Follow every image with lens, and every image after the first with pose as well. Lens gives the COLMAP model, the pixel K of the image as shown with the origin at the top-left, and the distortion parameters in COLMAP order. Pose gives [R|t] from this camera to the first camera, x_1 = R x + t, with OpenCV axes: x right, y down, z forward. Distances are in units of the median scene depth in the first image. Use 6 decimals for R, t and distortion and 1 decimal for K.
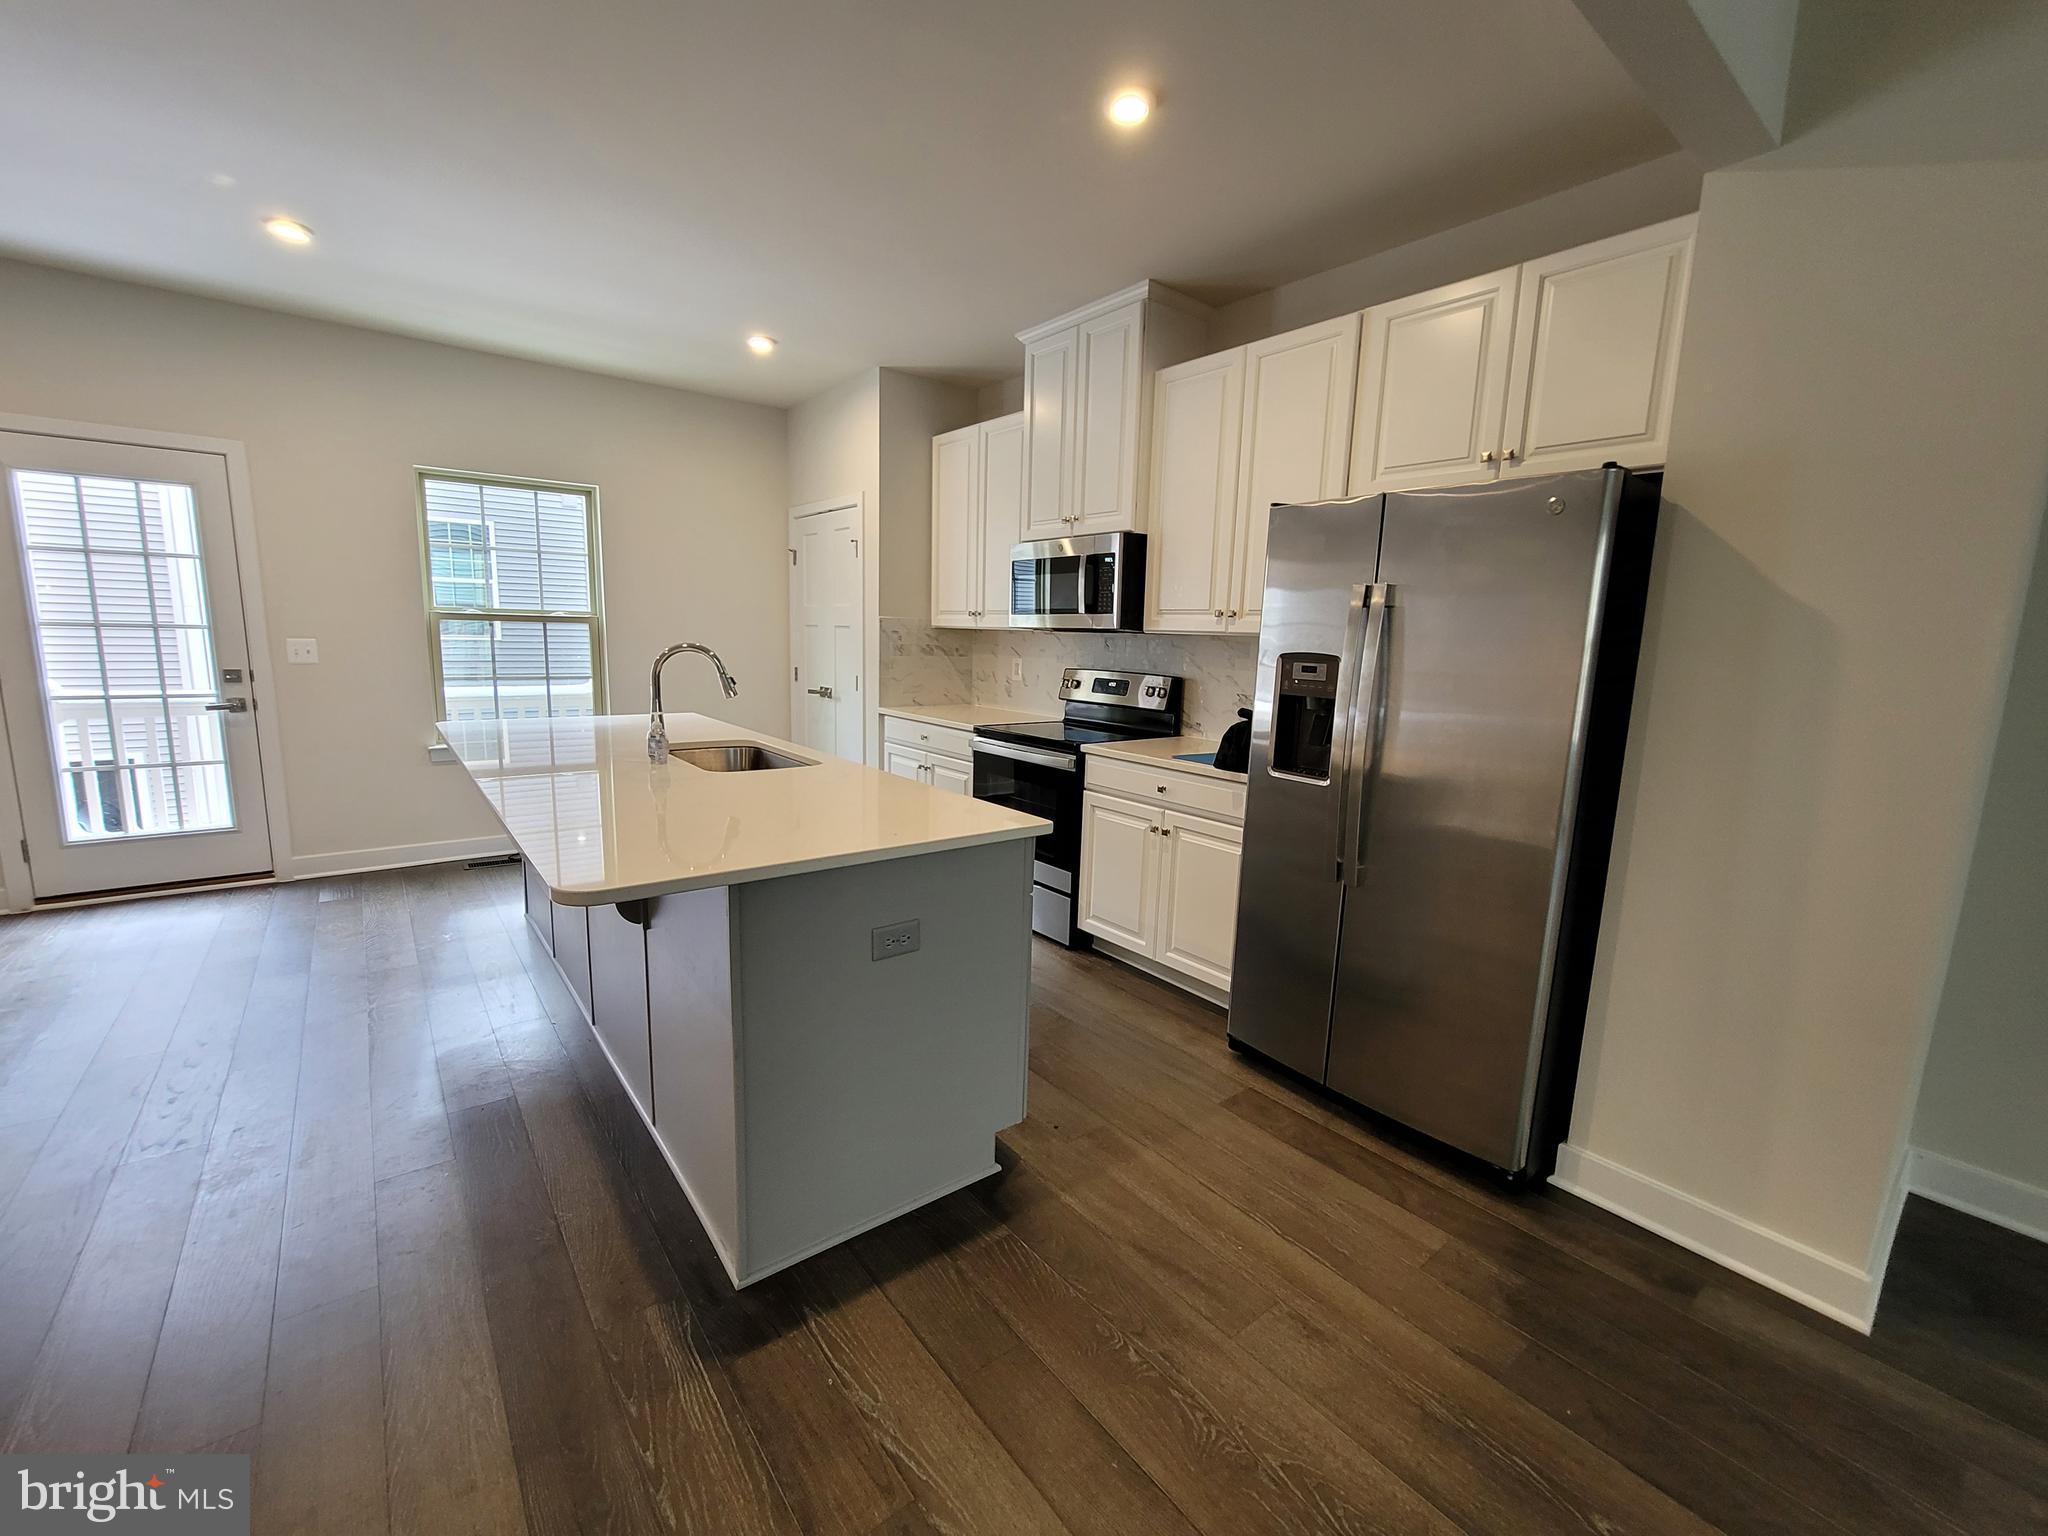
lens RADIAL K [[843.5, 0, 1016.4], [0, 843.5, 765.3], [0, 0, 1]] dist [-0.001032, 0.001155]
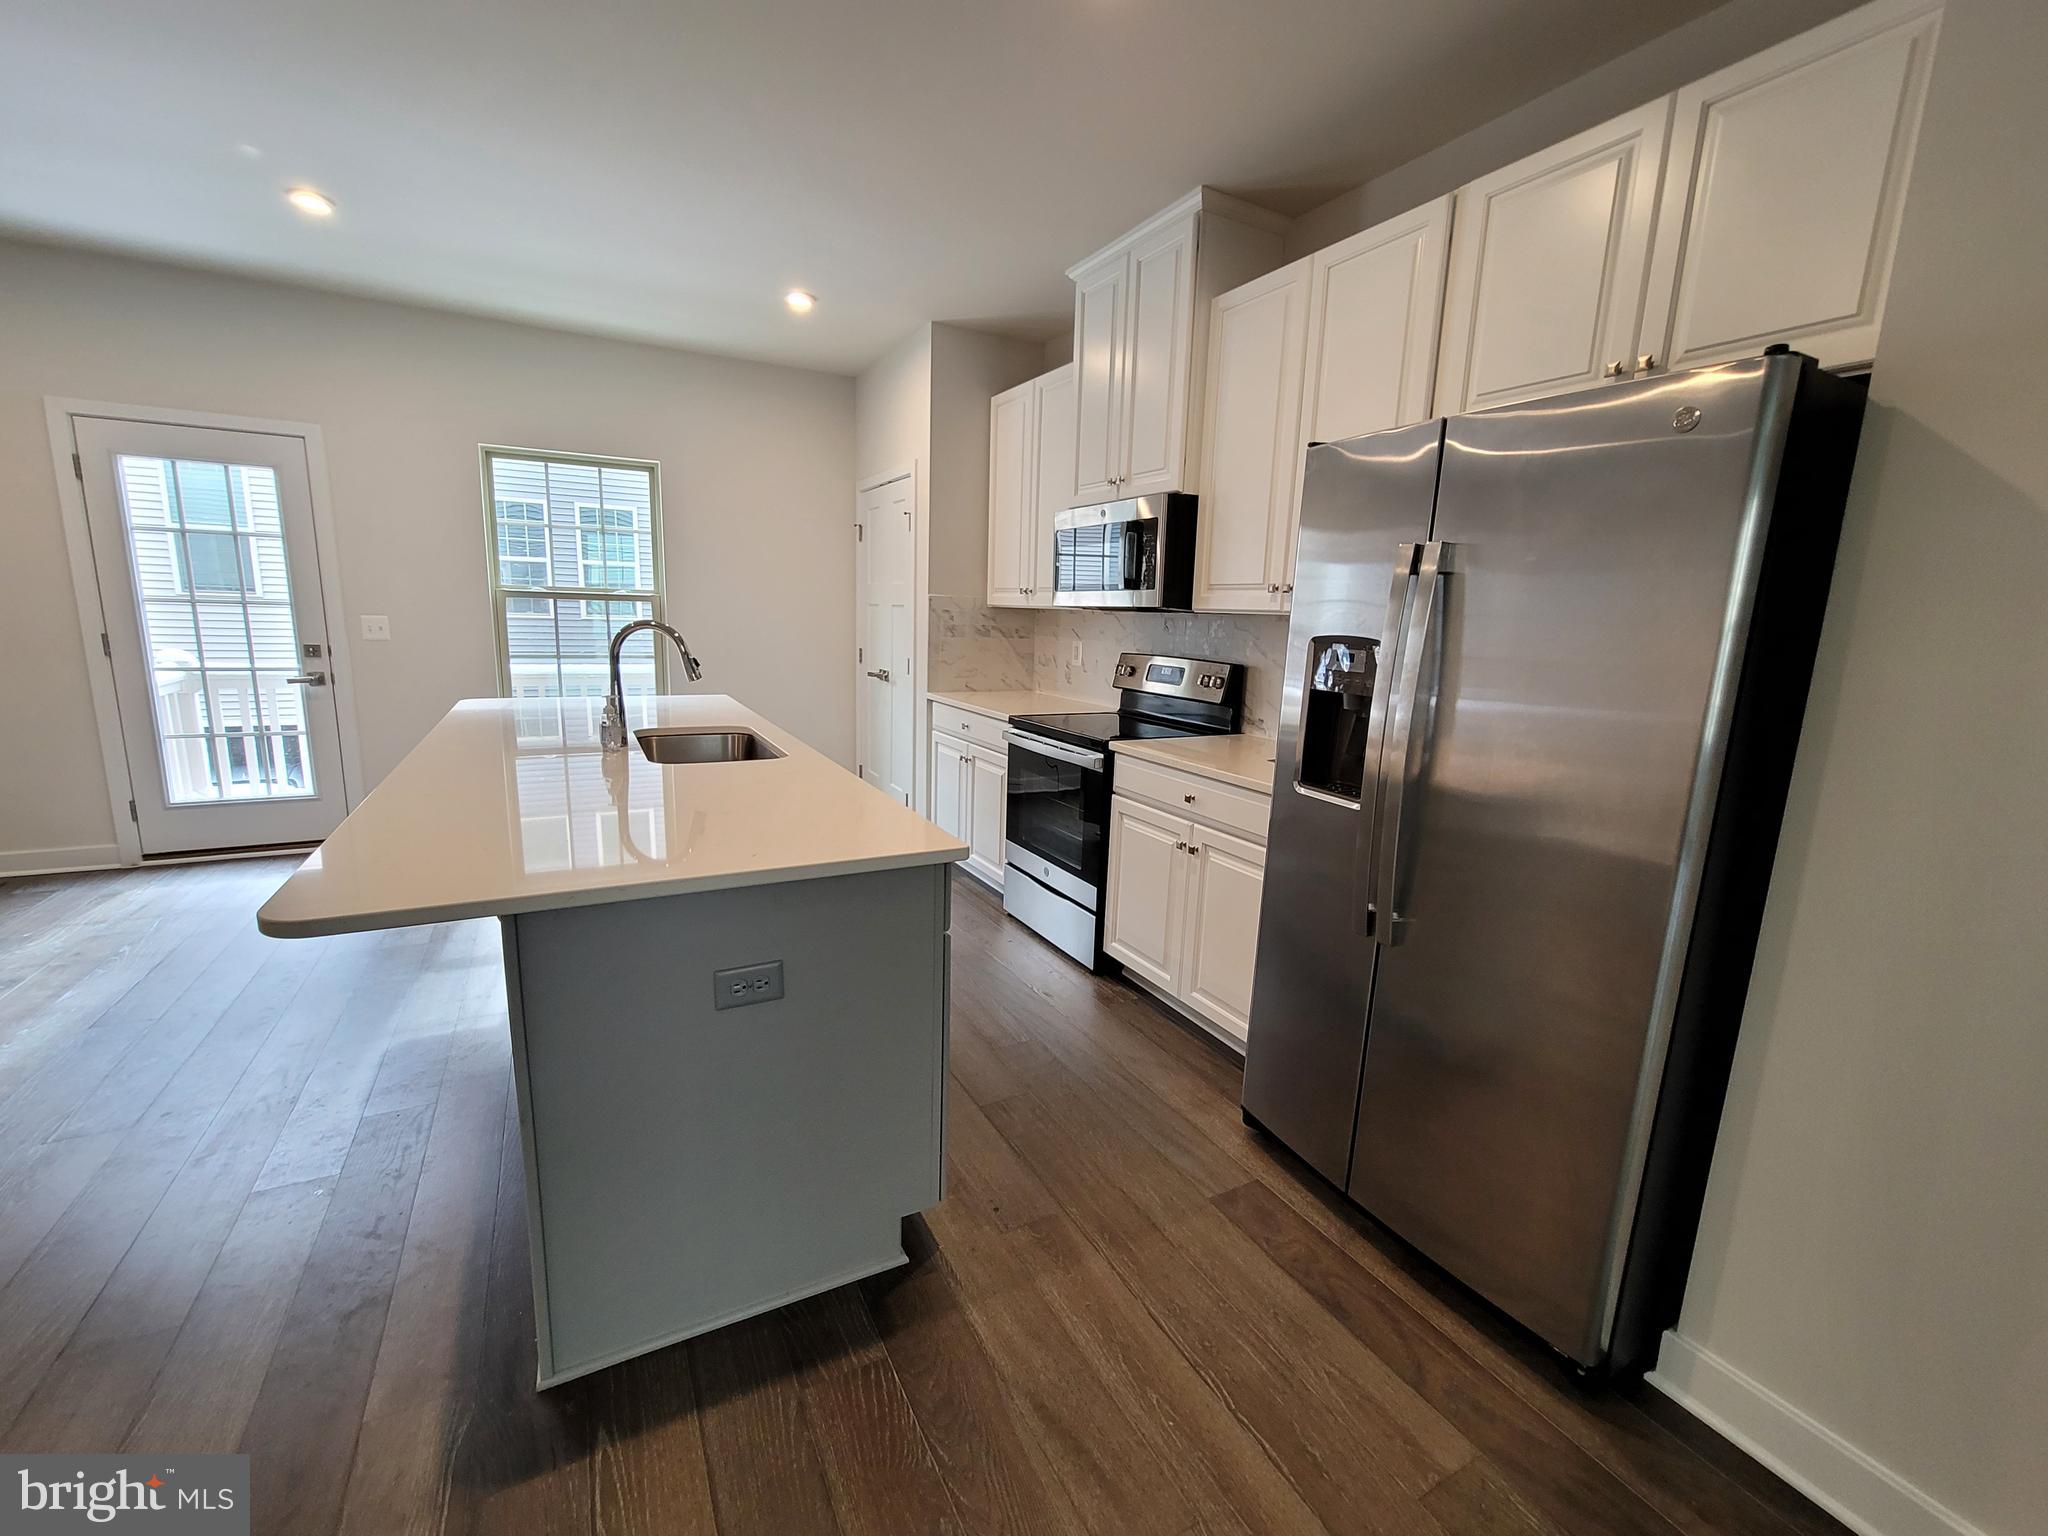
lens RADIAL K [[843.5, 0, 1018.0], [0, 843.5, 764.9], [0, 0, 1]] dist [-0.001032, 0.001155]
pose [[0.985237, 0.034186, -0.167745, 0.144306], [-0.031050, 0.999291, 0.021280, -0.017934], [0.168354, -0.015758, 0.985601, 0.147668]]
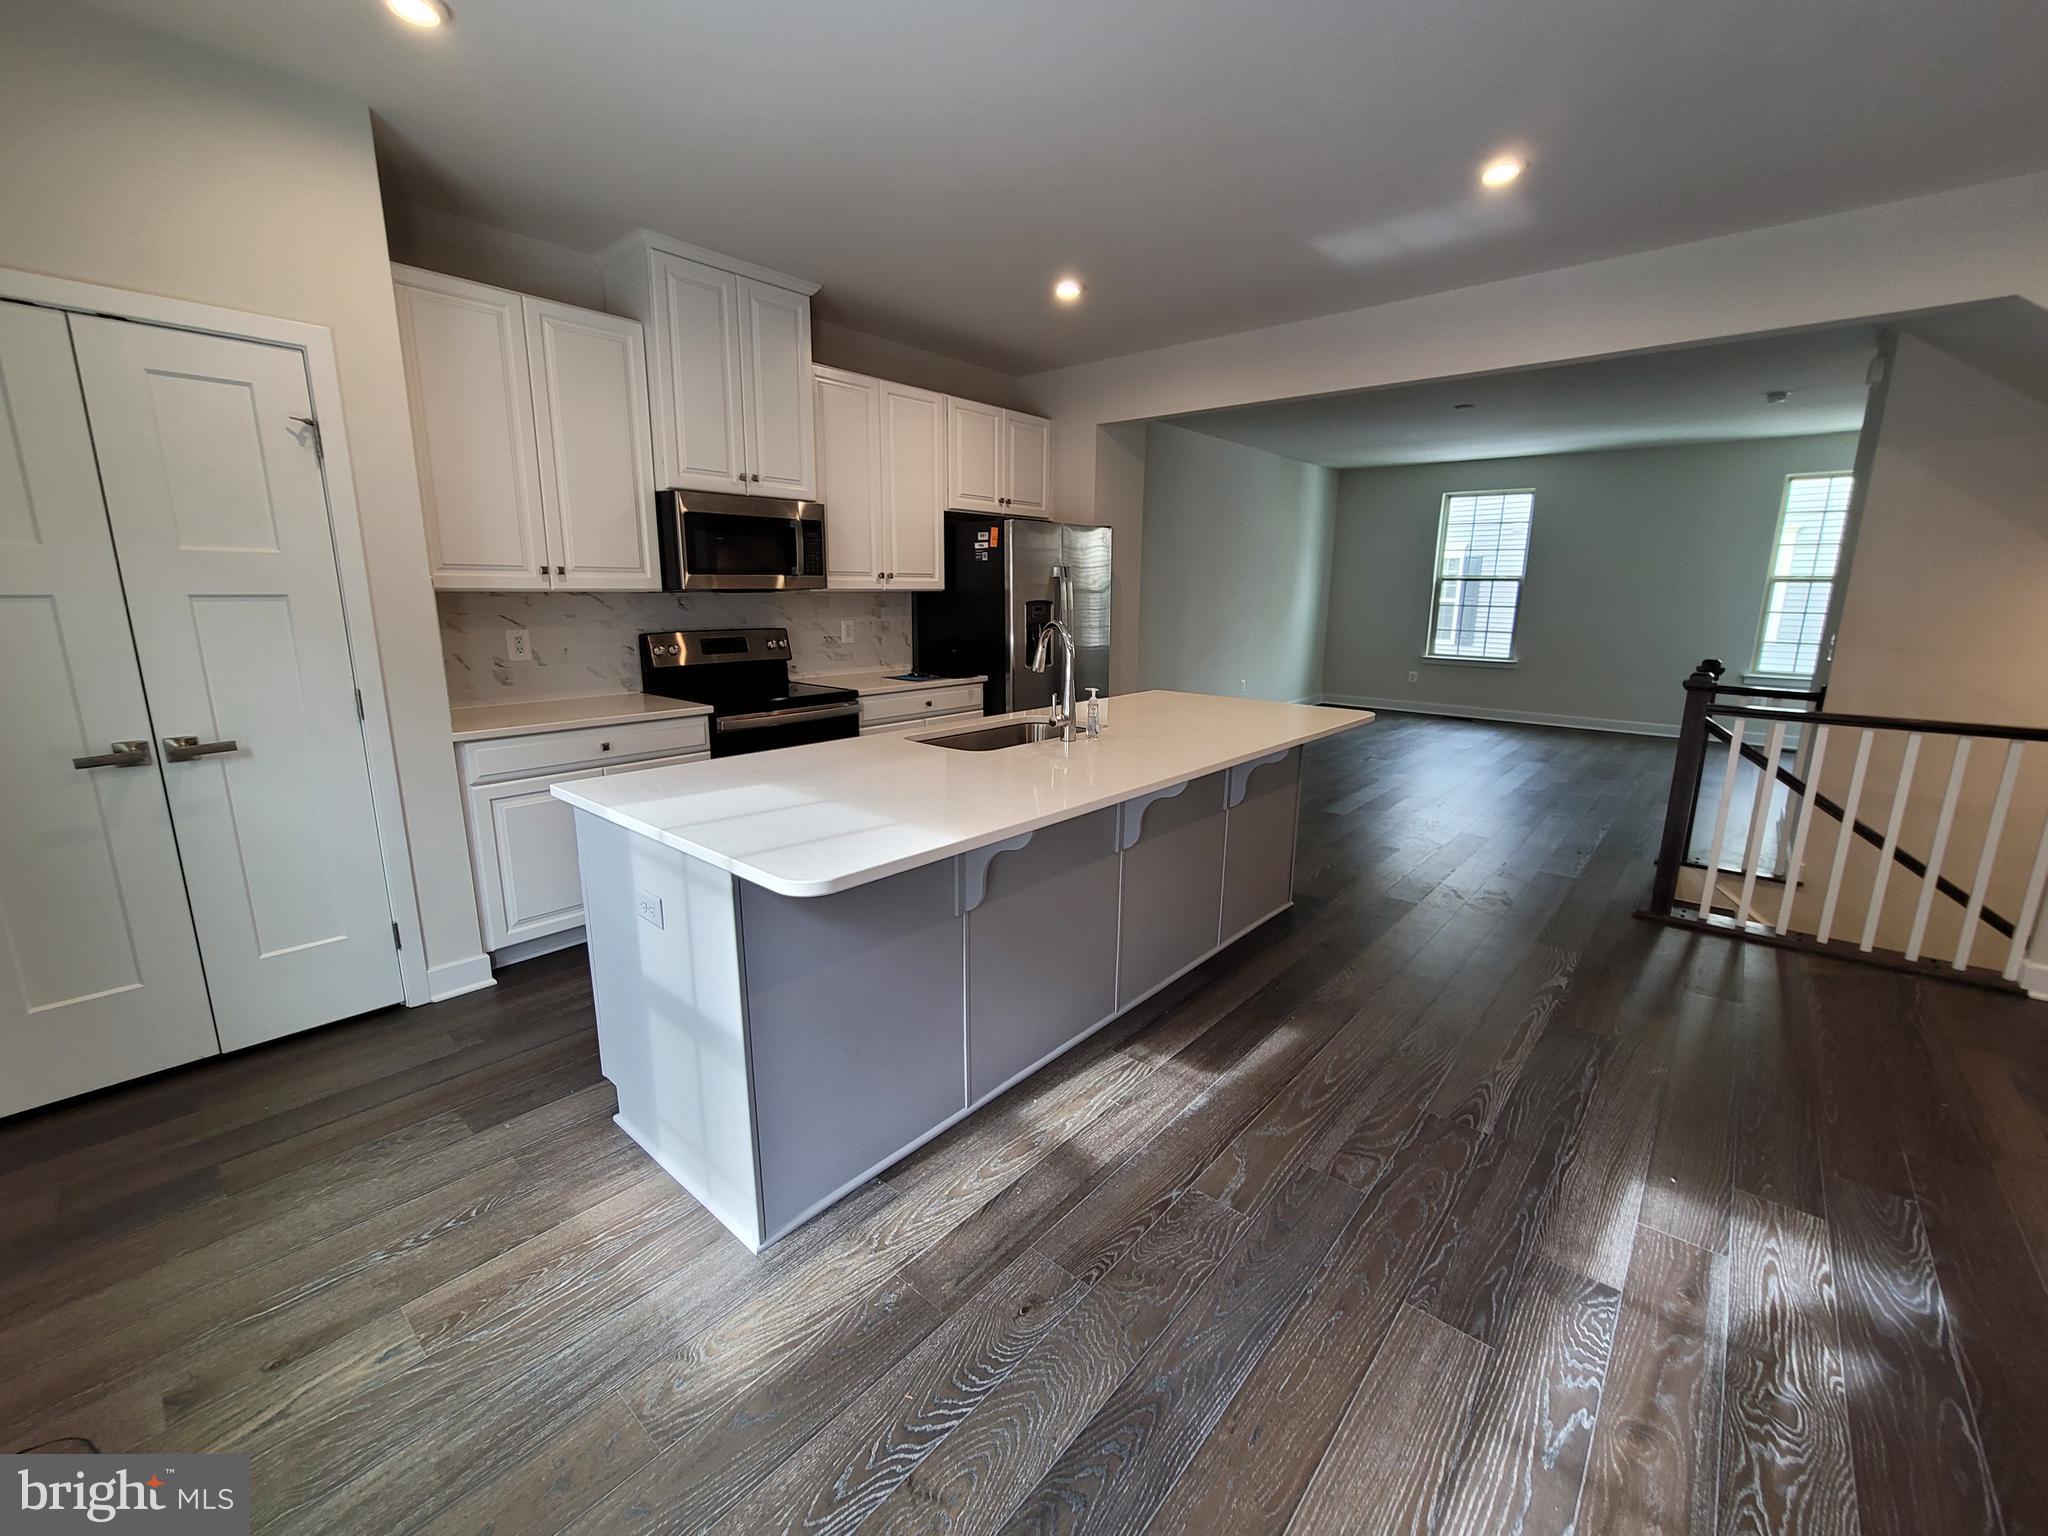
lens RADIAL K [[843.5, 0, 1022.2], [0, 843.5, 766.3], [0, 0, 1]] dist [-0.001032, 0.001155]
pose [[-0.188429, -0.235827, 0.953352, -1.219138], [0.140305, 0.954319, 0.263798, -0.221560], [-0.972013, 0.183467, -0.146734, 1.077127]]
